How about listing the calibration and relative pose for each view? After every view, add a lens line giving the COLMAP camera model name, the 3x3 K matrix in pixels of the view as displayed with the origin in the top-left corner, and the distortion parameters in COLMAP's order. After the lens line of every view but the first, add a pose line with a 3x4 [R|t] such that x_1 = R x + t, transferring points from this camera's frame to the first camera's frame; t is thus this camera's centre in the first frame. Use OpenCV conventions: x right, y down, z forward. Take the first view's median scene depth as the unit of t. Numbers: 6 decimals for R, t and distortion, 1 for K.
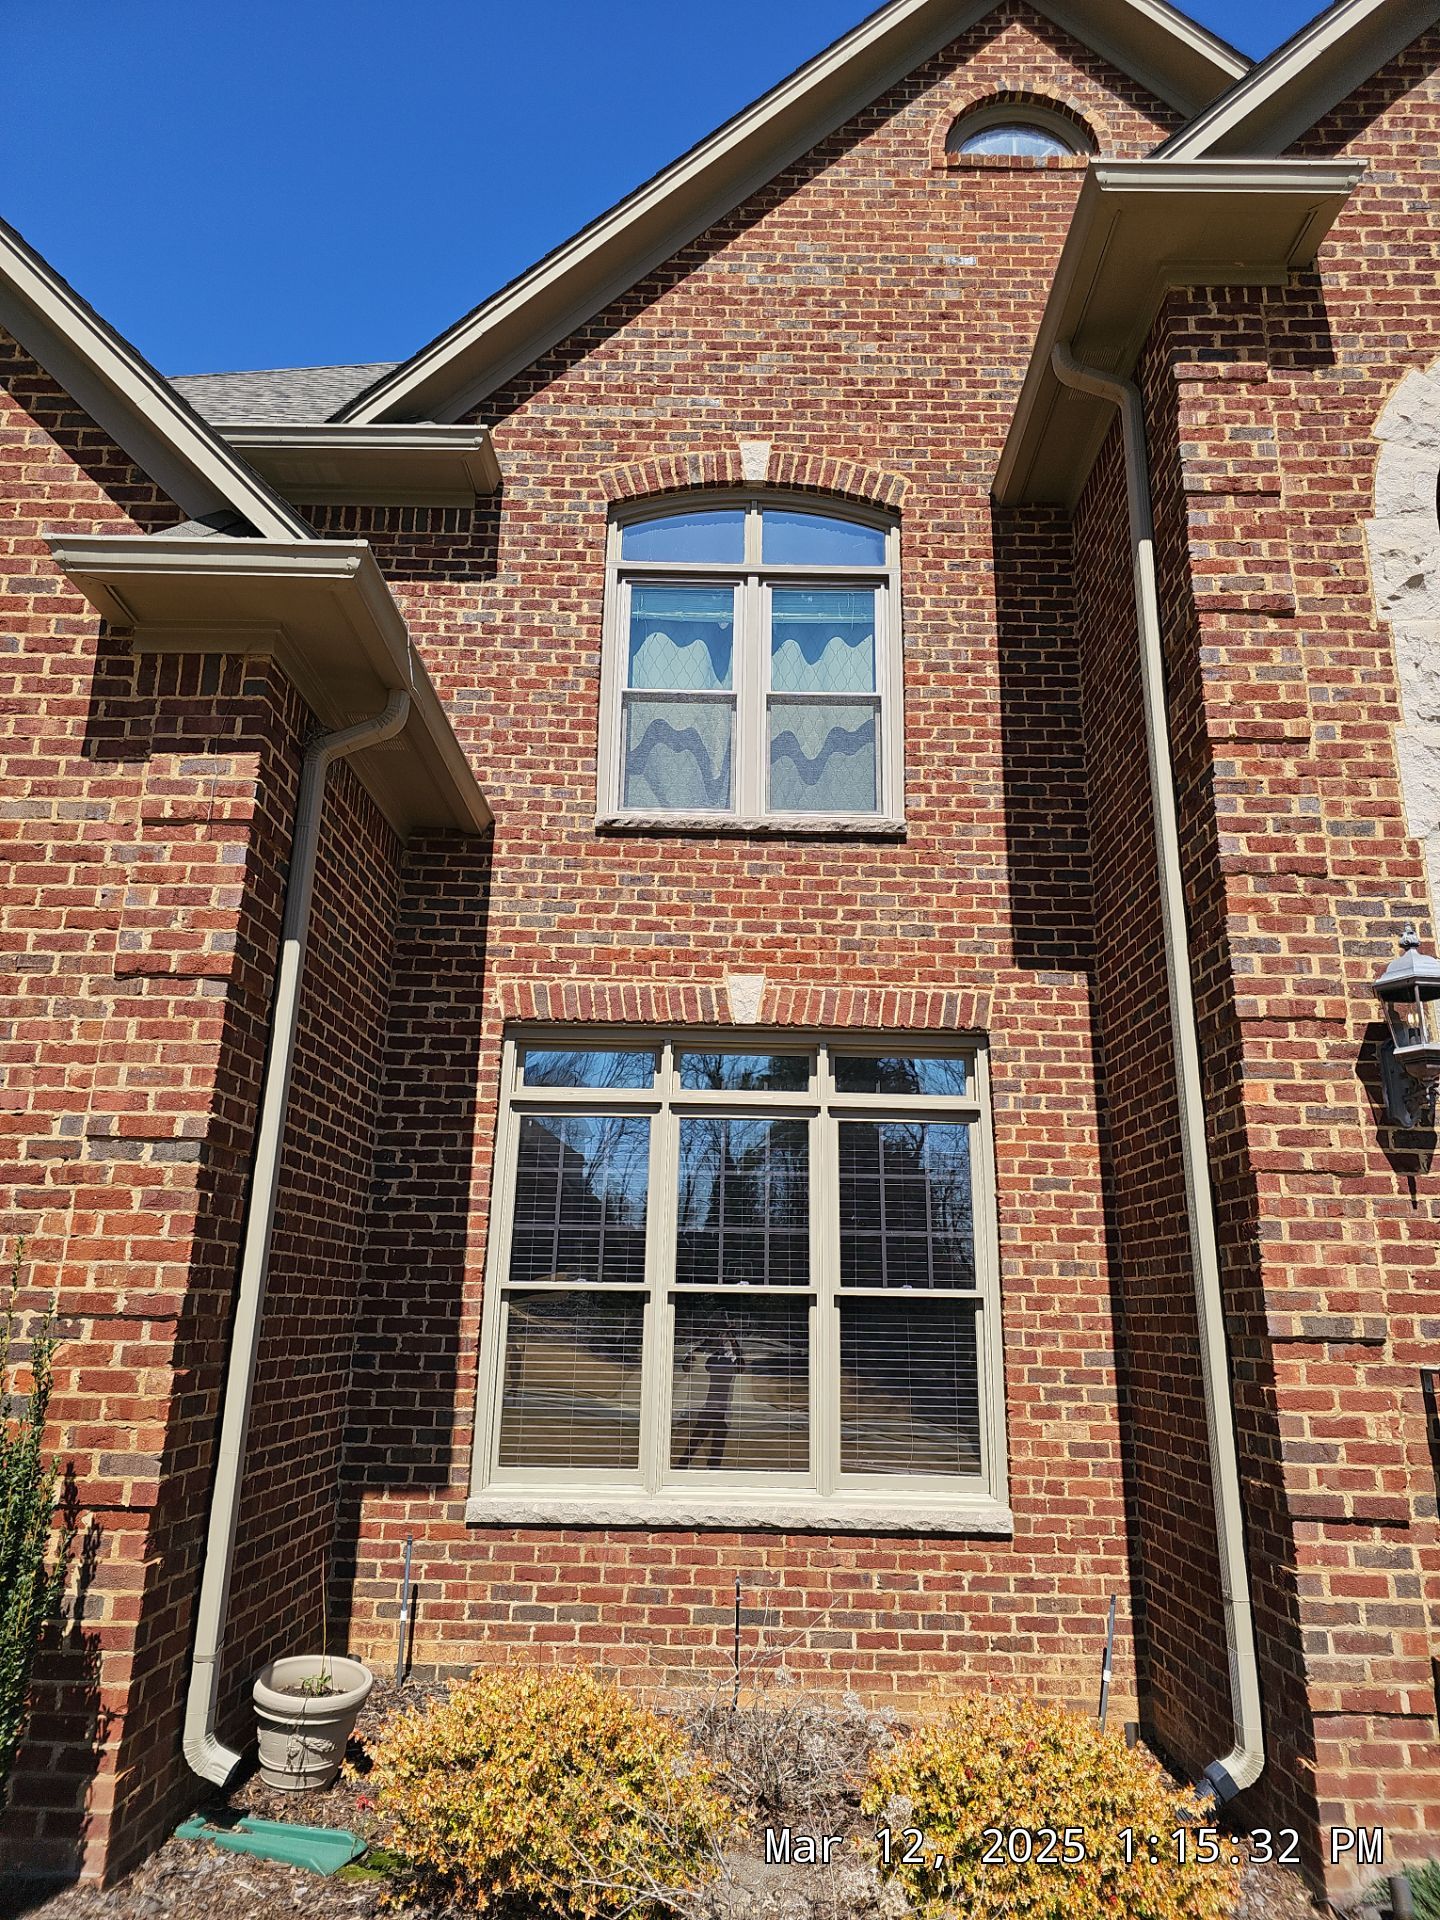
lens RADIAL K [[1336.1, 0, 730.9], [0, 1336.1, 921.2], [0, 0, 1]] dist [0.079771, -0.079135]
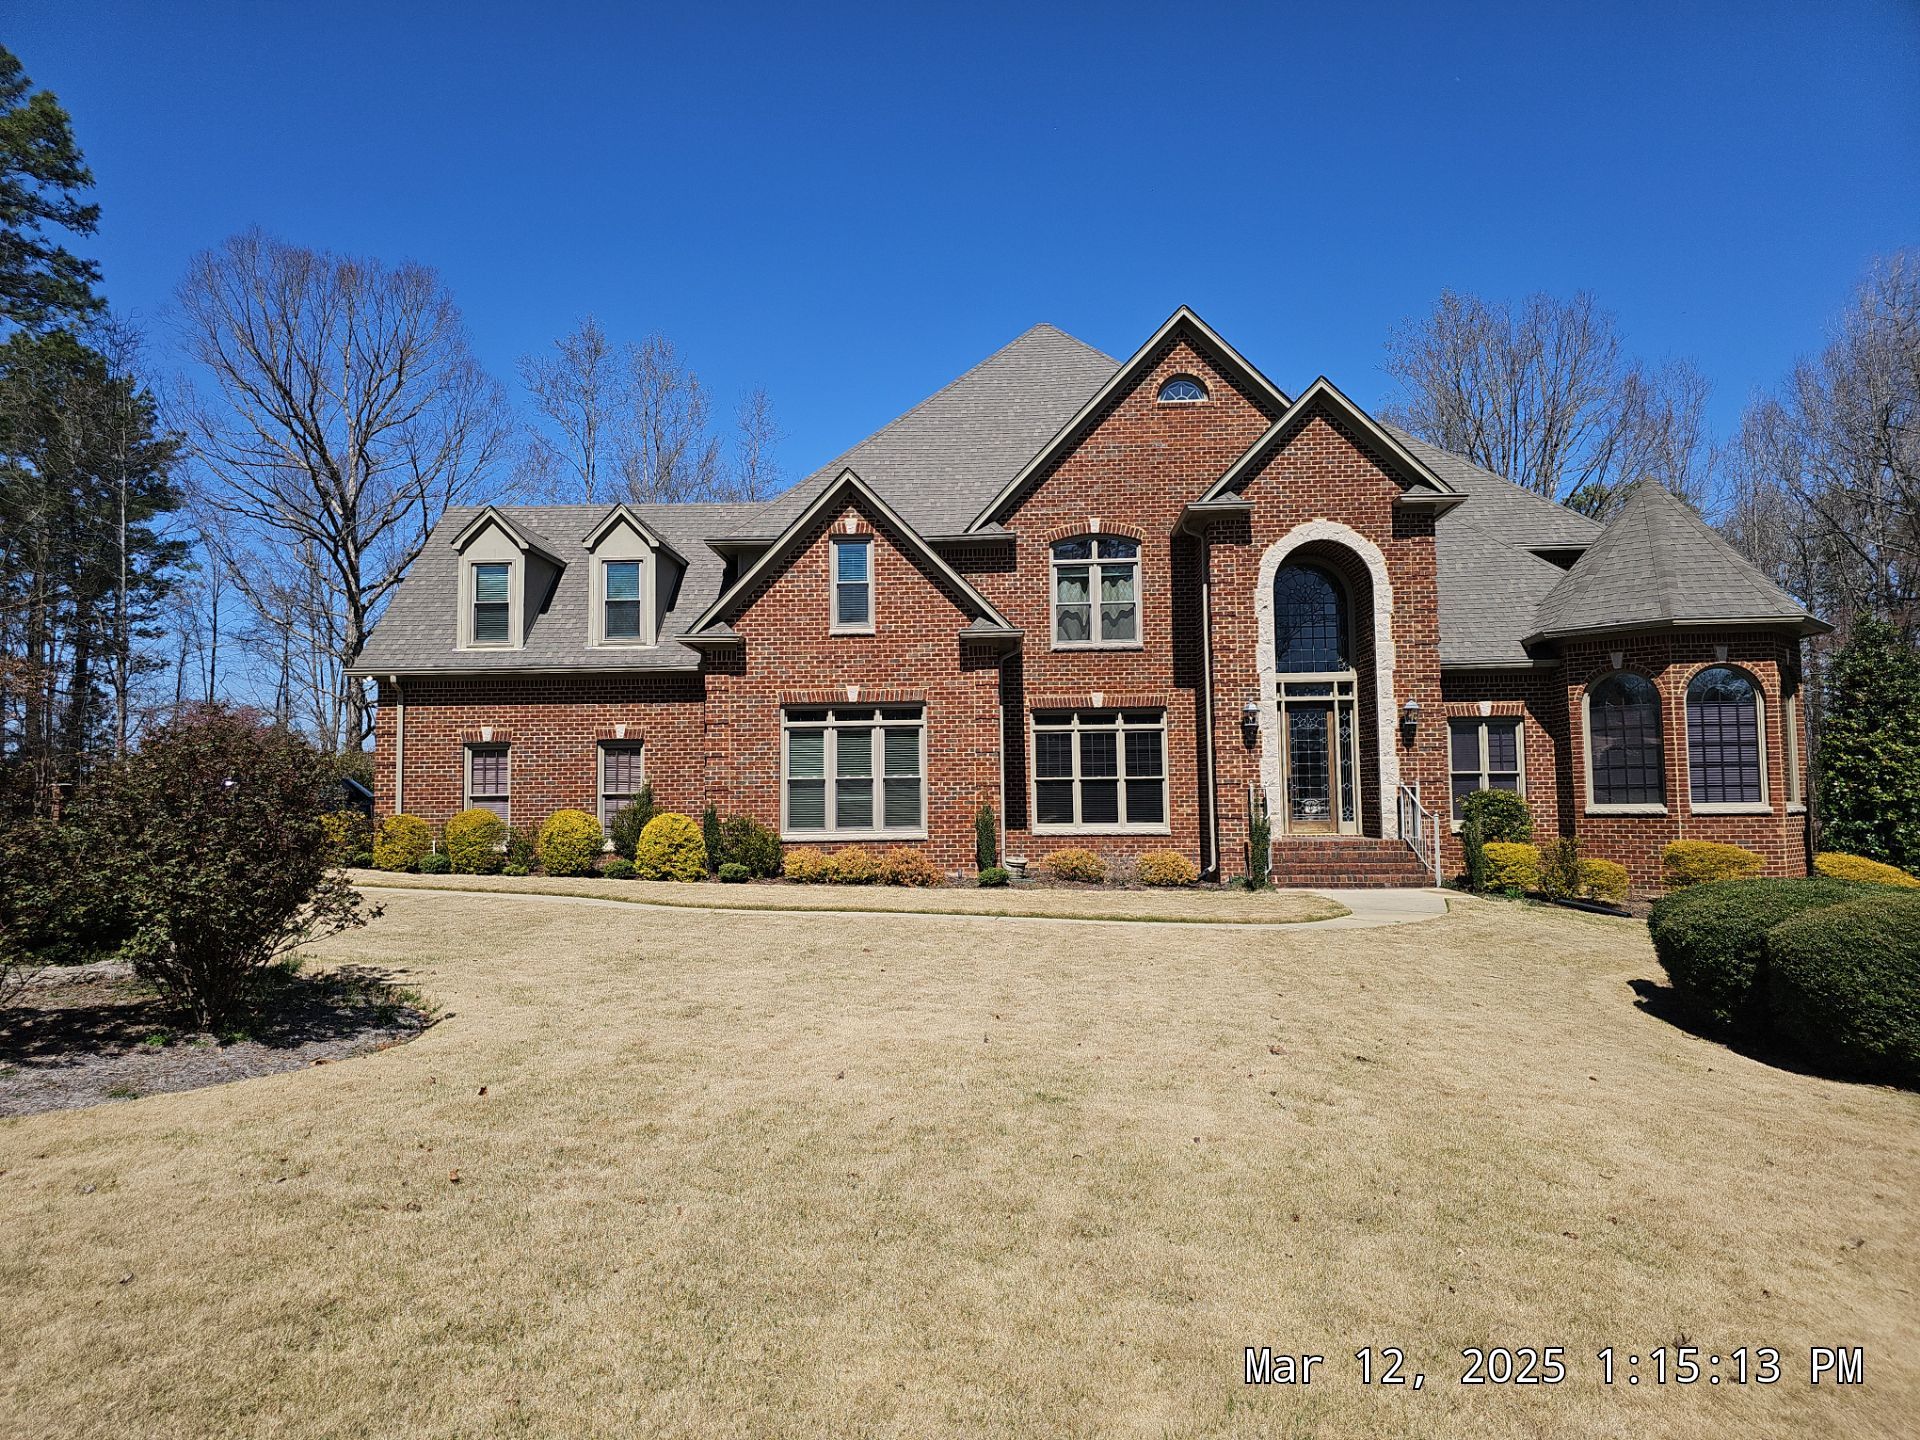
lens RADIAL K [[1336.1, 0, 936.7], [0, 1336.1, 728.6], [0, 0, 1]] dist [0.079771, -0.079135]
pose [[0.998130, -0.033702, -0.051000, -0.263666], [0.044353, 0.973397, 0.224792, -0.760125], [0.042068, -0.226633, 0.973071, -2.765537]]
